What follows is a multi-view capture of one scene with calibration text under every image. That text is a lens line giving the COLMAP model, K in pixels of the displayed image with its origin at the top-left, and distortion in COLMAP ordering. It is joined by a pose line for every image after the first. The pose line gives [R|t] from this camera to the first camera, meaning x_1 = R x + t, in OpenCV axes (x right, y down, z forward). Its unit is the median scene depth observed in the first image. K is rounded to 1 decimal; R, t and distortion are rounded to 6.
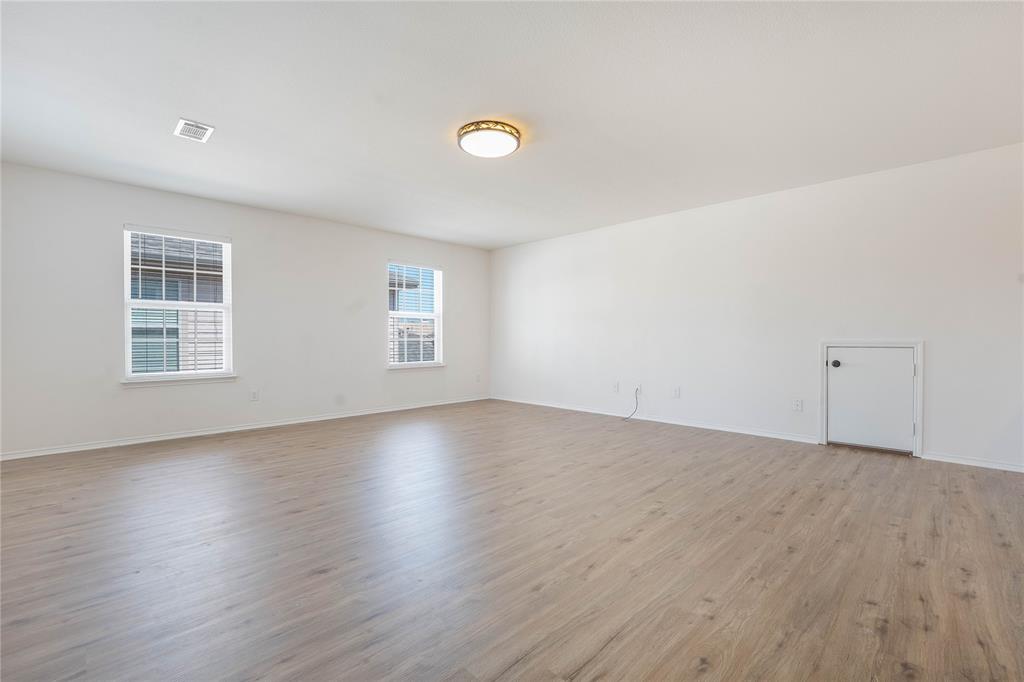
lens RADIAL K [[442.6, 0, 512.6], [0, 442.6, 336.0], [0, 0, 1]] dist [-0.000586, -0.000668]
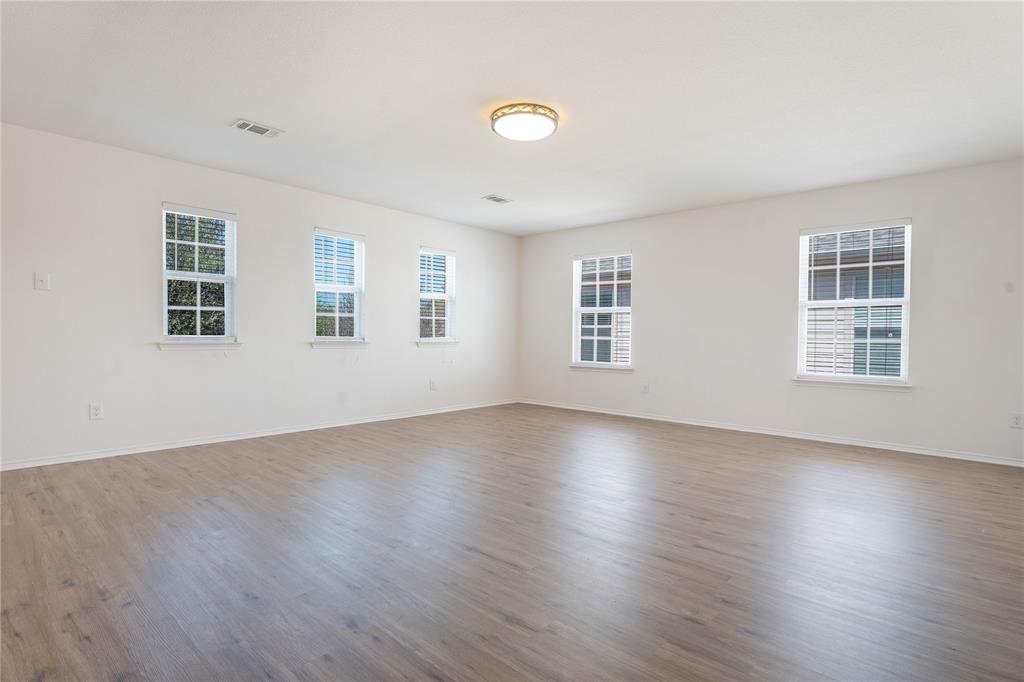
lens RADIAL K [[498.7, 0, 512.8], [0, 498.7, 343.5], [0, 0, 1]] dist [-0.006046, 0.001355]
pose [[0.052795, 0.016407, -0.998471, 0.824617], [-0.005365, 0.999855, 0.016146, 0.005078], [0.998591, 0.004504, 0.052875, 0.760820]]
